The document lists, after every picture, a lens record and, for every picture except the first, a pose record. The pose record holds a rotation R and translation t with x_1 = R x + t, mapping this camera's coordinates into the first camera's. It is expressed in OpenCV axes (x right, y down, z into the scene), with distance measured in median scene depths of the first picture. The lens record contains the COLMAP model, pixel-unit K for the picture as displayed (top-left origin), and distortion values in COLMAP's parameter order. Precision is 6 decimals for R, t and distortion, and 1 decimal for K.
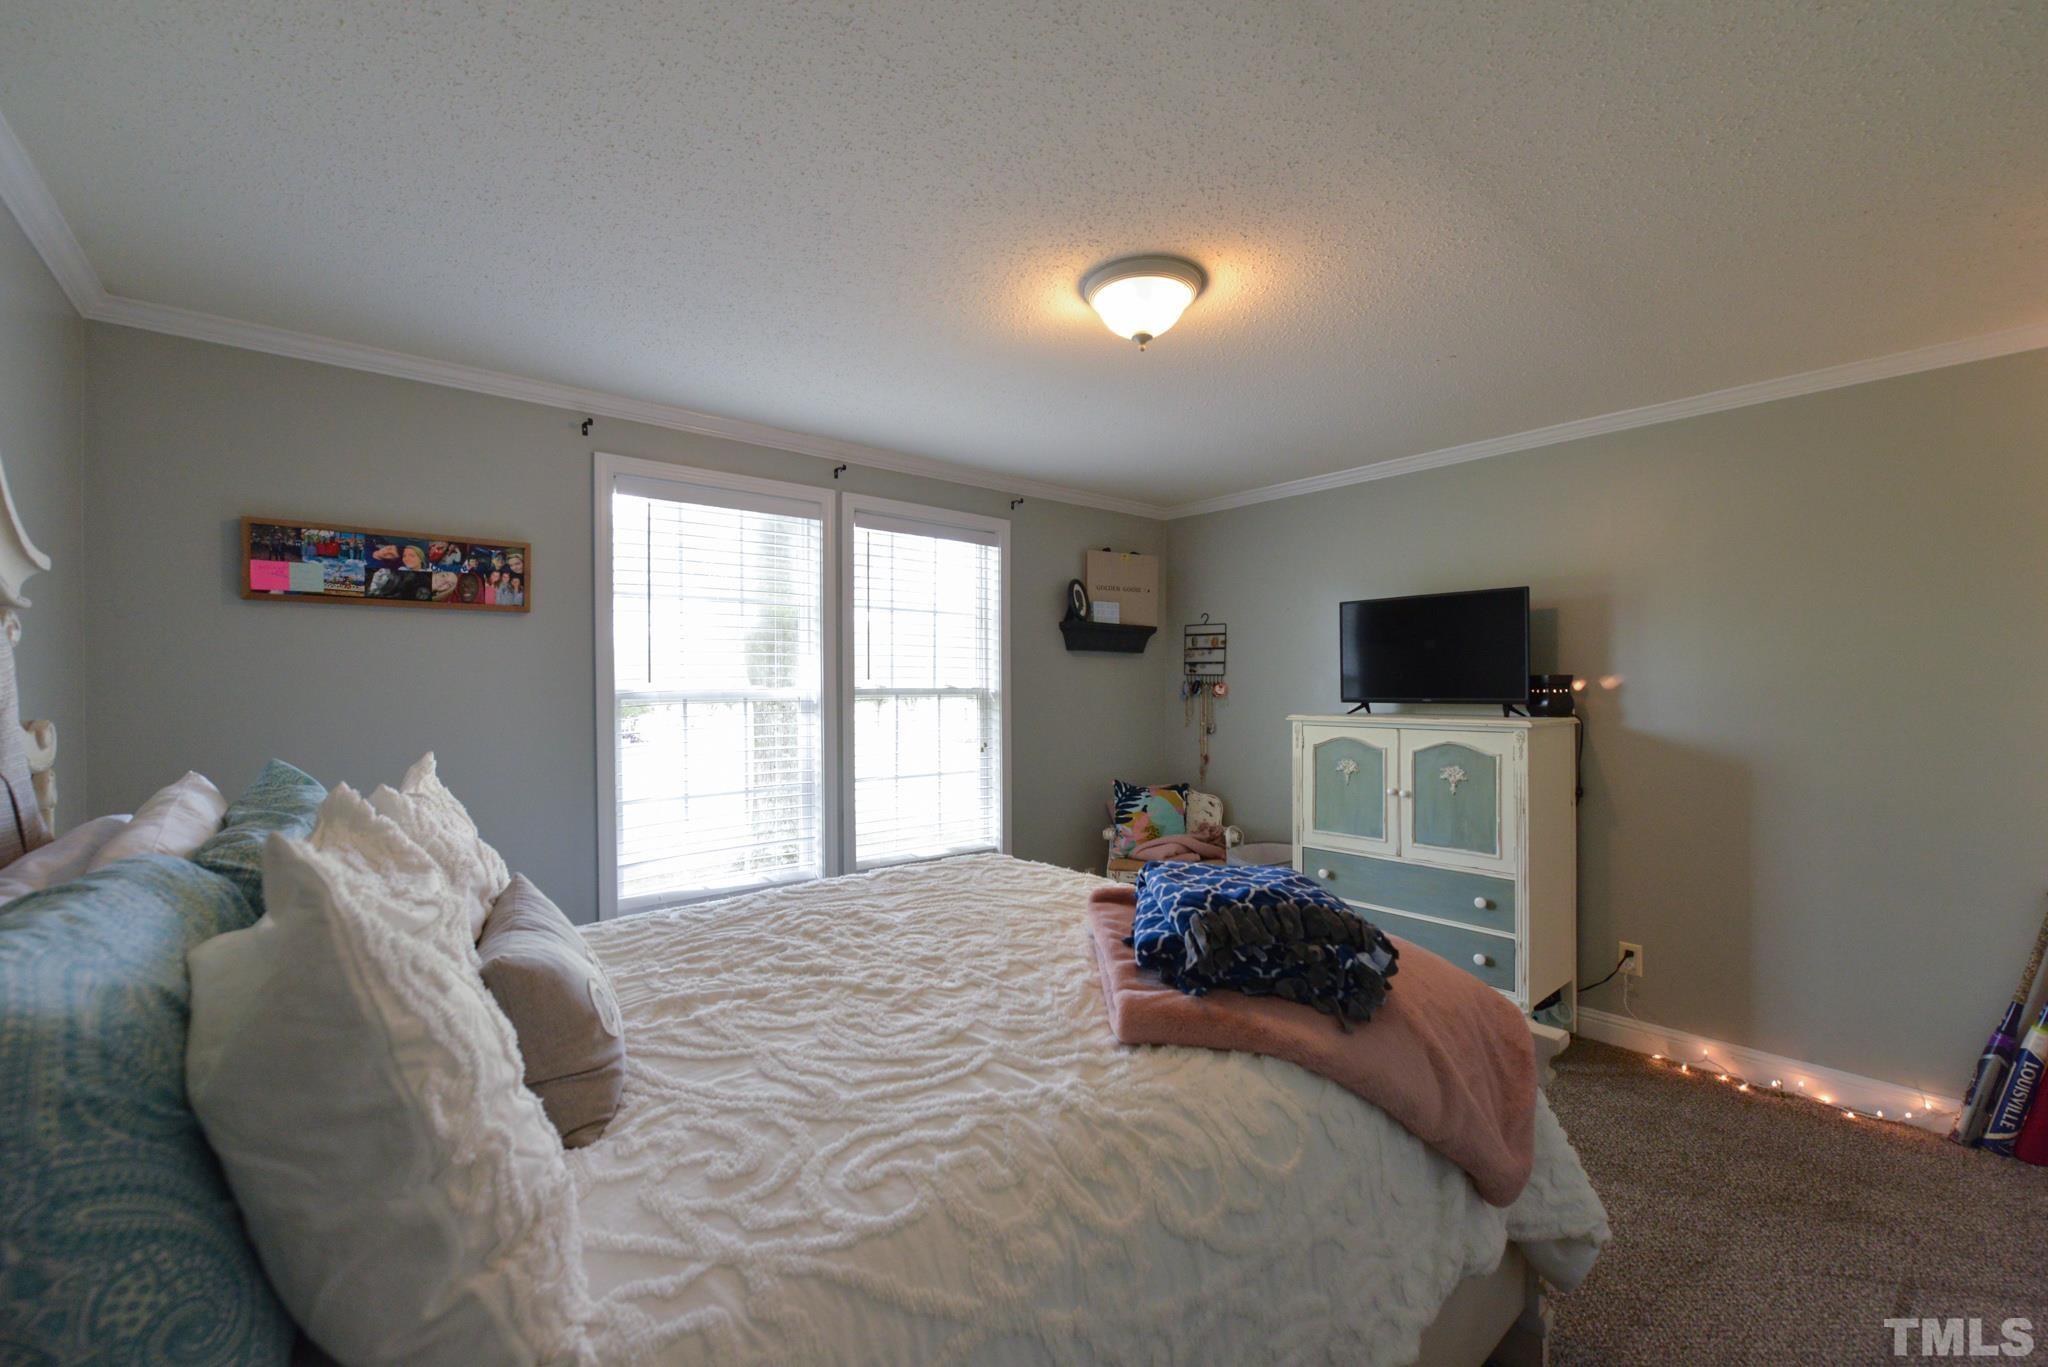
lens RADIAL K [[813.9, 0, 1025.4], [0, 813.9, 688.9], [0, 0, 1]] dist [-0.008762, -0.000722]
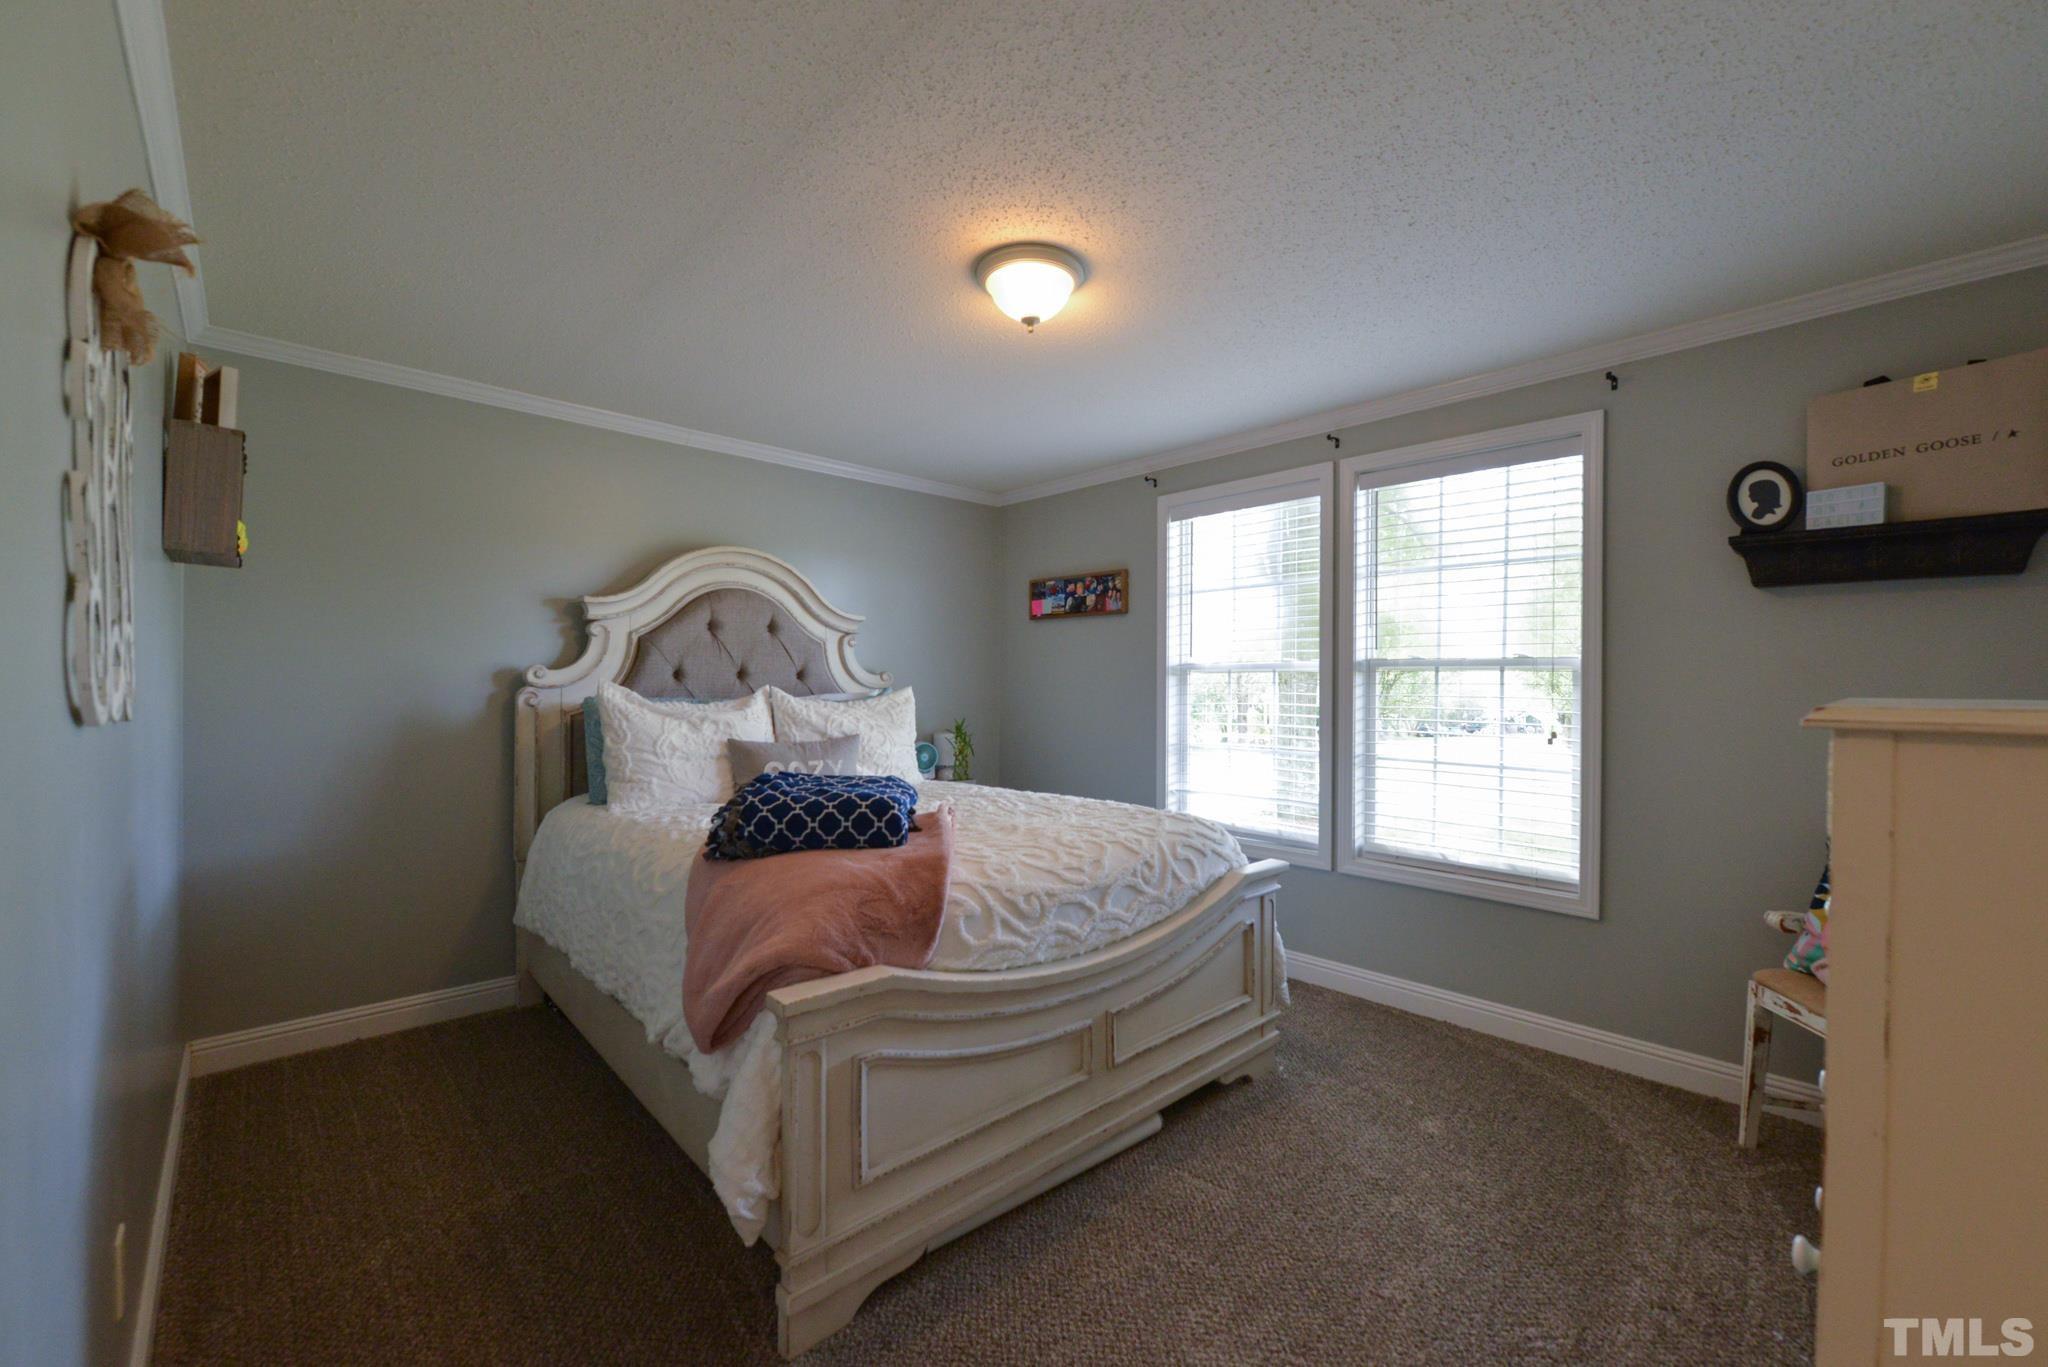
lens RADIAL K [[813.9, 0, 1025.4], [0, 813.9, 688.9], [0, 0, 1]] dist [-0.008762, -0.000722]
pose [[0.051709, 0.027391, -0.998286, 0.913719], [0.005552, 0.999600, 0.027714, 0.007104], [0.998647, -0.006975, 0.051536, 0.695273]]
